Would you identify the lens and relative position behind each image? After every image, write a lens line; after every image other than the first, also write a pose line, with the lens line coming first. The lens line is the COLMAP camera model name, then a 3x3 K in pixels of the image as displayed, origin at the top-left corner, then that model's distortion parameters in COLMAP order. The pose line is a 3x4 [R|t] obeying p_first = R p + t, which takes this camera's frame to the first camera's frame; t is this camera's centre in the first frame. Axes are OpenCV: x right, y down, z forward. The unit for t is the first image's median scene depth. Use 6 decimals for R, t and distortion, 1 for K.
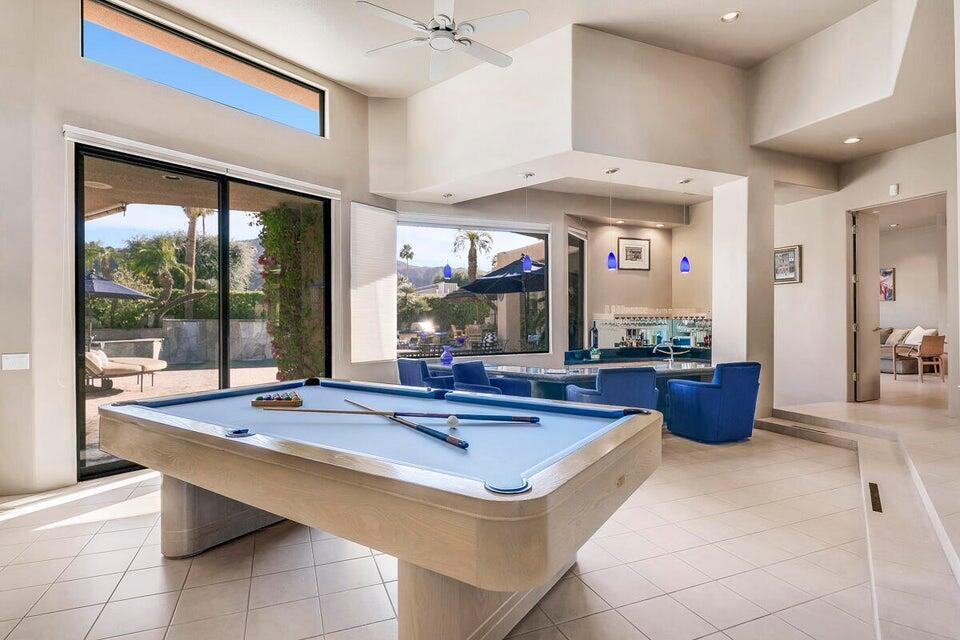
lens RADIAL K [[487.8, 0, 478.2], [0, 487.8, 319.7], [0, 0, 1]] dist [0.000659, -0.000022]
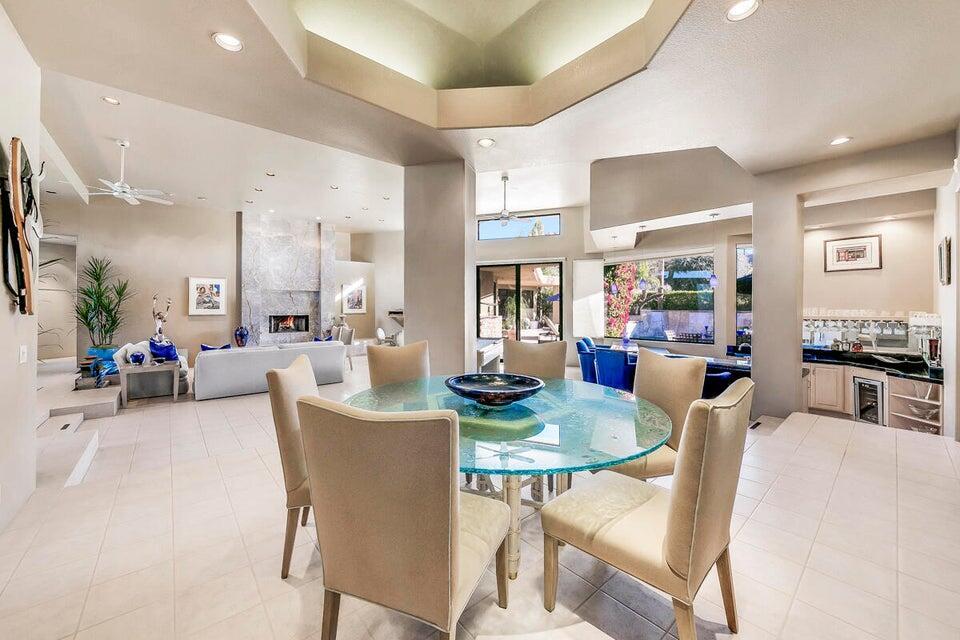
lens RADIAL K [[358.5, 0, 471.6], [0, 358.5, 306.2], [0, 0, 1]] dist [-0.011614, -0.000154]
pose [[0.319110, 0.001236, -0.947717, 0.820679], [-0.000772, 0.999999, 0.001044, -0.035392], [0.947717, 0.000398, 0.319111, 0.072048]]
